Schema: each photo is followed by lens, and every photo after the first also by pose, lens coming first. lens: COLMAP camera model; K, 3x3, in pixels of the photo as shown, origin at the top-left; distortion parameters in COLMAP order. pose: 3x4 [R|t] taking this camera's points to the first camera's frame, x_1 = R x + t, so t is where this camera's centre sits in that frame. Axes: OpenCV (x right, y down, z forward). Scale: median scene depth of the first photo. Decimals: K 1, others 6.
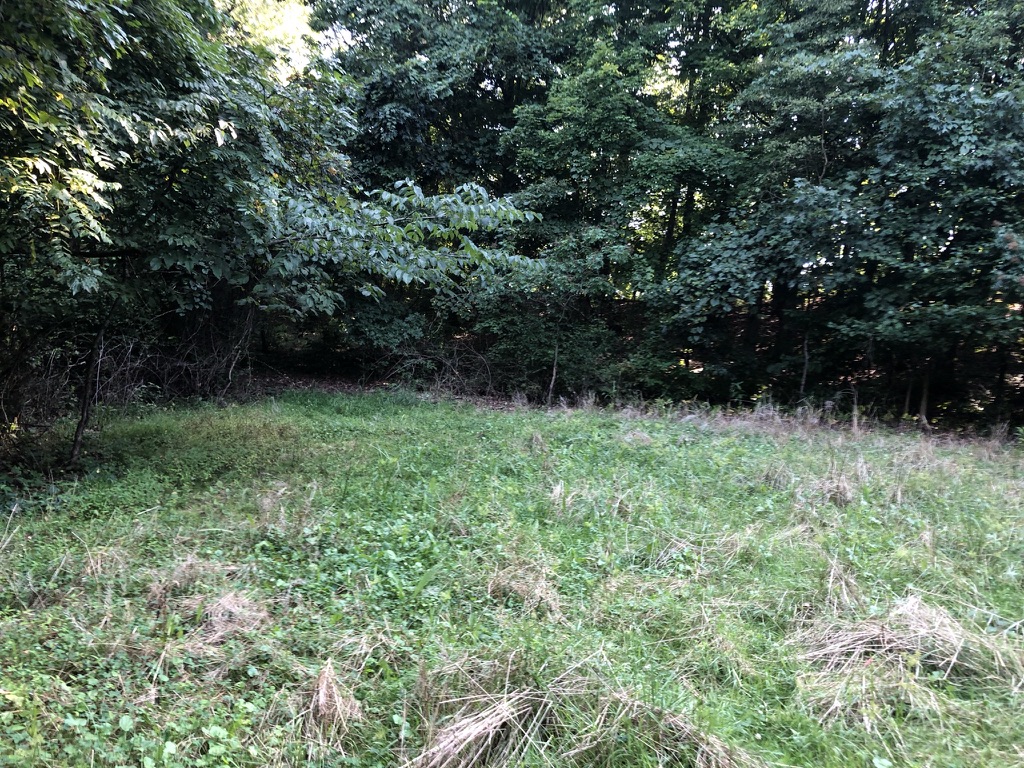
lens RADIAL K [[866.5, 0, 514.3], [0, 866.5, 366.0], [0, 0, 1]] dist [0.062609, -0.079078]
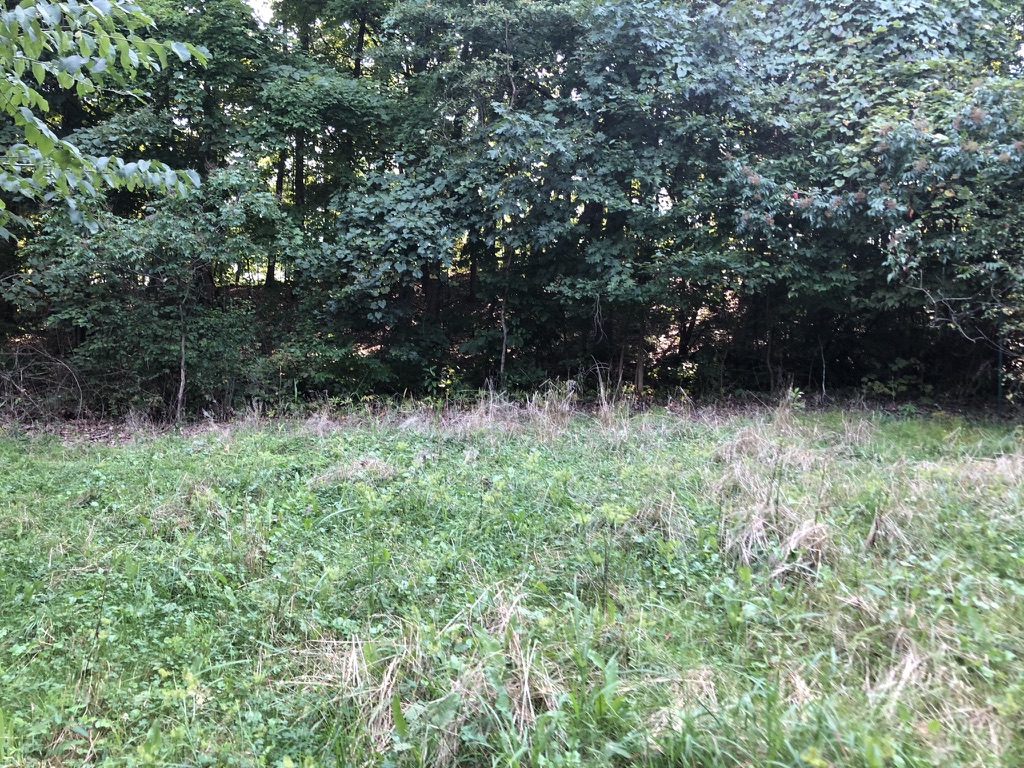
lens RADIAL K [[866.5, 0, 514.3], [0, 866.5, 366.0], [0, 0, 1]] dist [0.062609, -0.079078]
pose [[0.896254, -0.086617, 0.435002, -0.021843], [0.081275, 0.996212, 0.030911, -0.000851], [-0.436032, 0.007651, 0.899899, 0.257218]]
